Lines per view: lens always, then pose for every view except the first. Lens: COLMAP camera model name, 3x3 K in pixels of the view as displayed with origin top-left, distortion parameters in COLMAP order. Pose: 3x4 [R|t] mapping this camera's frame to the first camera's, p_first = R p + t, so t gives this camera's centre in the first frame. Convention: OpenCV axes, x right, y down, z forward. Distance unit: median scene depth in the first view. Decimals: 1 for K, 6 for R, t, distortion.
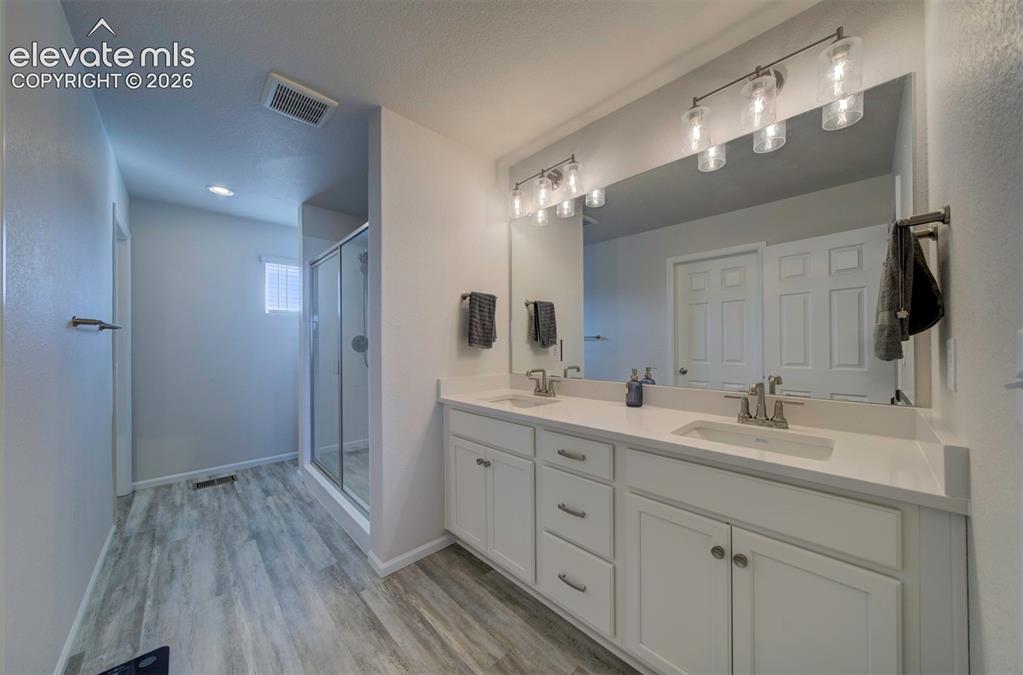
lens RADIAL K [[342.0, 0, 511.5], [0, 342.0, 337.5], [0, 0, 1]] dist [-0.000309, -0.000014]
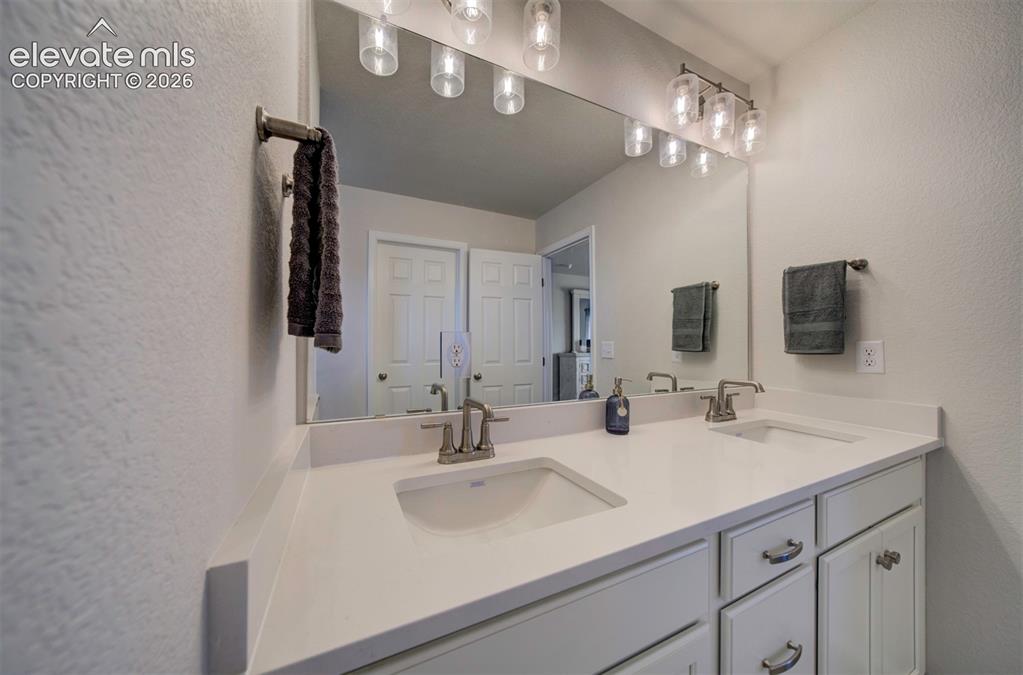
lens RADIAL K [[348.4, 0, 511.5], [0, 348.4, 337.5], [0, 0, 1]] dist [0.025408, 0.000036]
pose [[0.304461, 0.021996, 0.952271, -0.327468], [-0.024488, 0.999584, -0.015259, 0.021167], [-0.952210, -0.018674, 0.304873, 0.832611]]
